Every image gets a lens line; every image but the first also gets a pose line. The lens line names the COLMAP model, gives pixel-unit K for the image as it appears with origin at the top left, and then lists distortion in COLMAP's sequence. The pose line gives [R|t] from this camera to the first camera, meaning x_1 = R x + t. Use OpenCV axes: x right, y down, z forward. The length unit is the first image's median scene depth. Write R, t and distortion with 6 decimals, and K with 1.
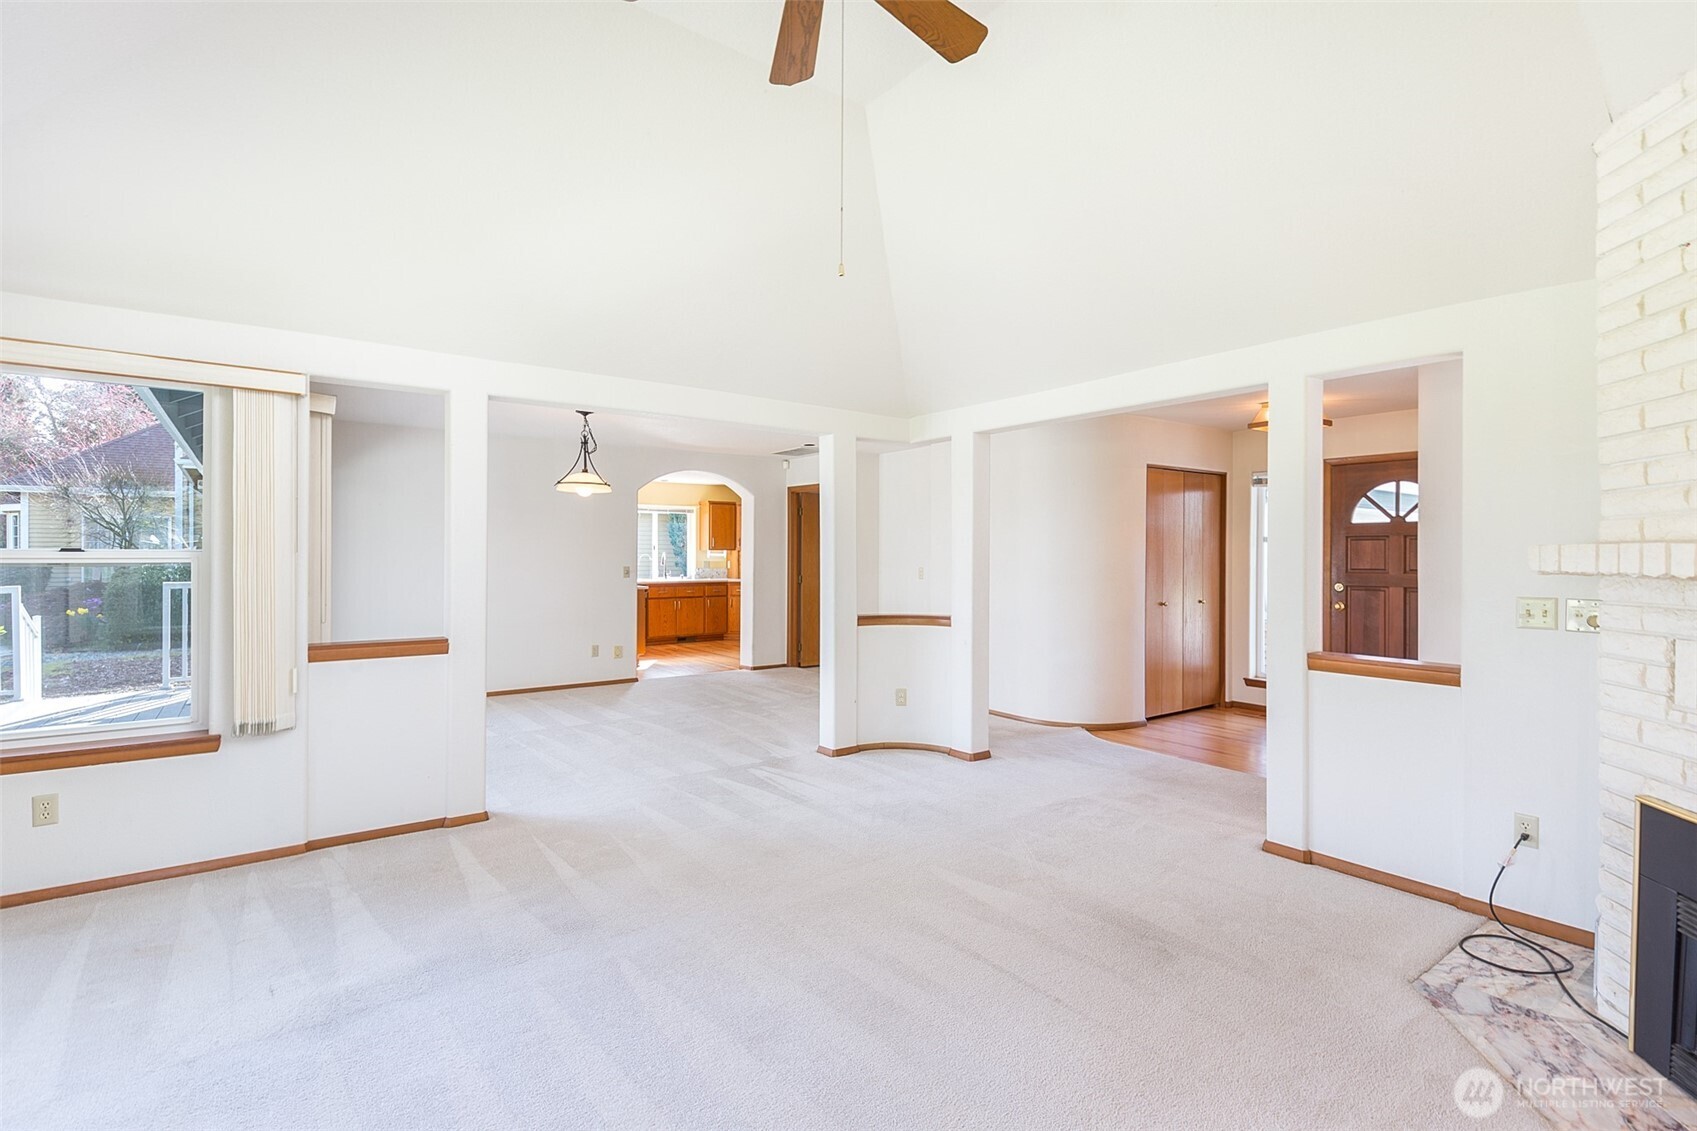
lens RADIAL K [[782.5, 0, 863.6], [0, 782.5, 555.6], [0, 0, 1]] dist [0.004959, -0.006157]
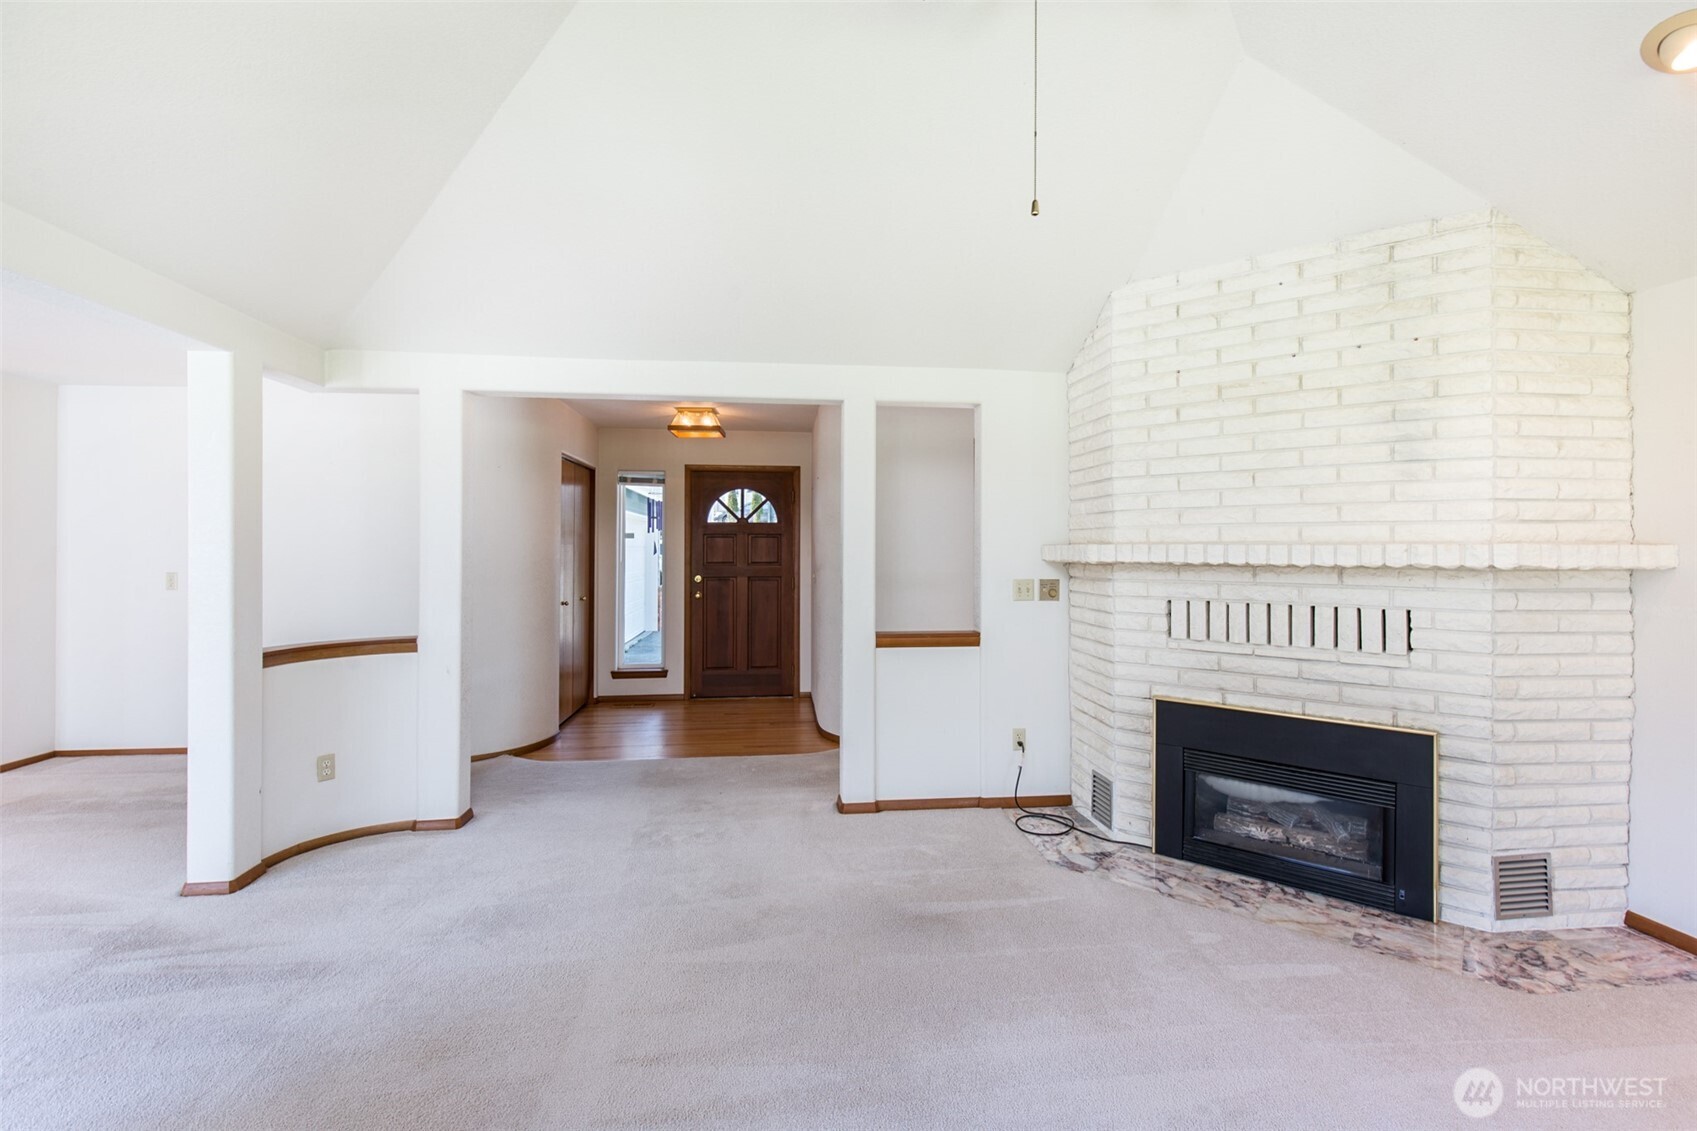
lens RADIAL K [[782.5, 0, 848.1], [0, 782.5, 542.1], [0, 0, 1]] dist [0.004959, -0.006157]
pose [[0.508110, 0.005083, 0.861277, -0.315706], [0.003562, 0.999962, -0.008004, -0.003309], [-0.861285, 0.007135, 0.508072, 0.291894]]
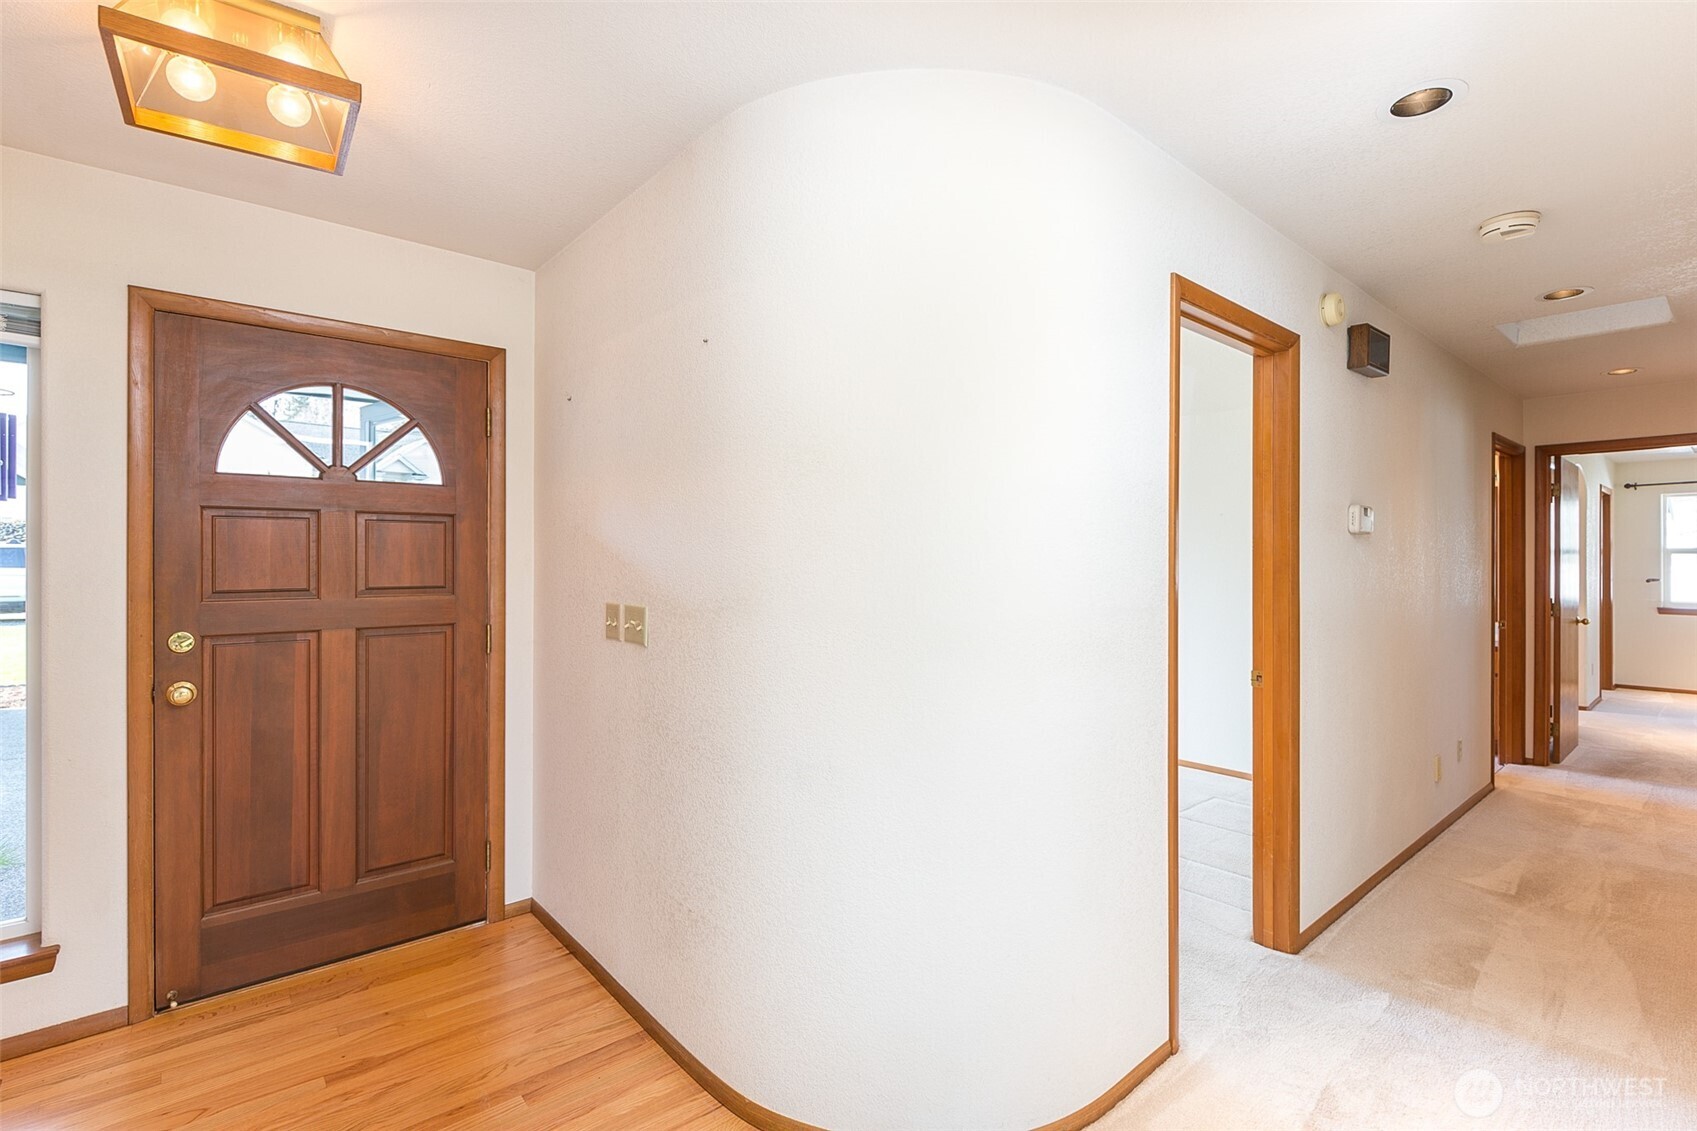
lens RADIAL K [[782.5, 0, 847.0], [0, 782.5, 564.8], [0, 0, 1]] dist [0.004959, -0.006157]
pose [[-0.050527, -0.005321, 0.998709, 0.269697], [0.003201, 0.999980, 0.005490, 0.003704], [-0.998718, 0.003475, -0.050509, 0.861776]]
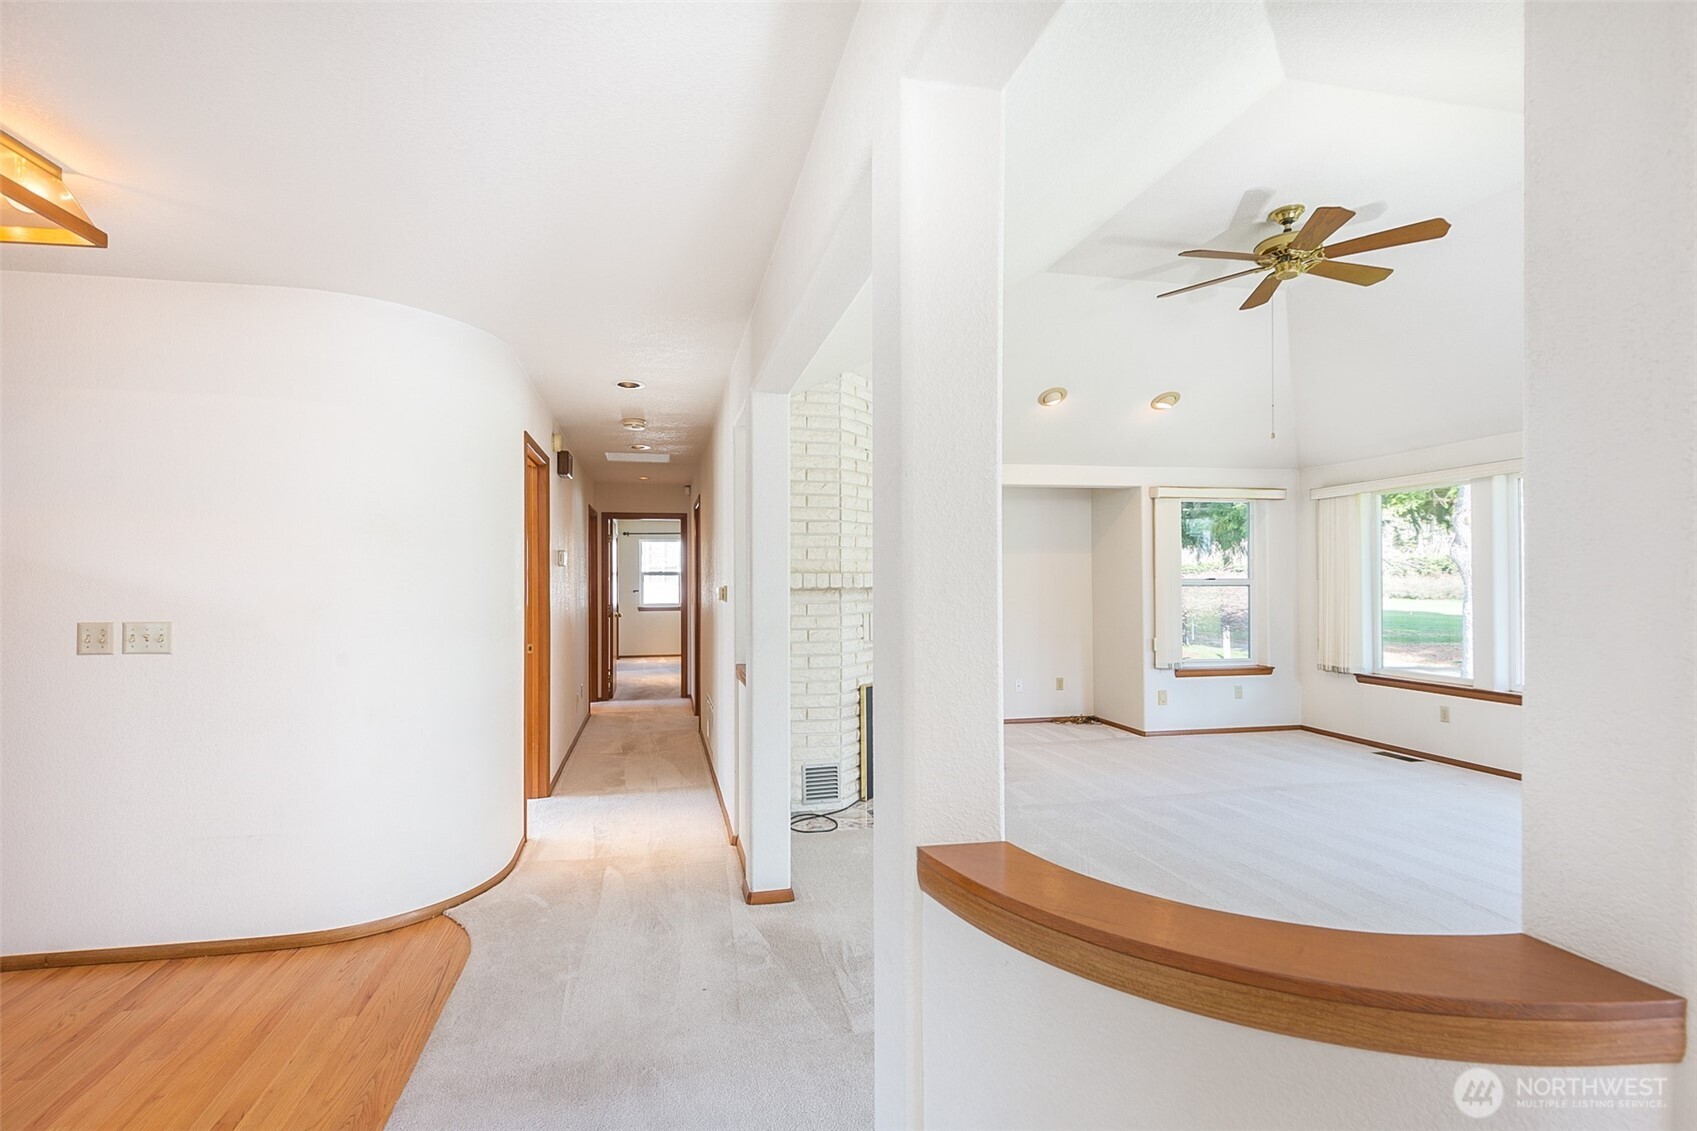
lens RADIAL K [[782.5, 0, 838.3], [0, 782.5, 578.0], [0, 0, 1]] dist [0.004959, -0.006157]
pose [[-0.909851, -0.001966, 0.414931, 0.054949], [-0.000832, 0.999995, 0.002913, -0.003511], [-0.414935, 0.002305, -0.909848, 1.265196]]
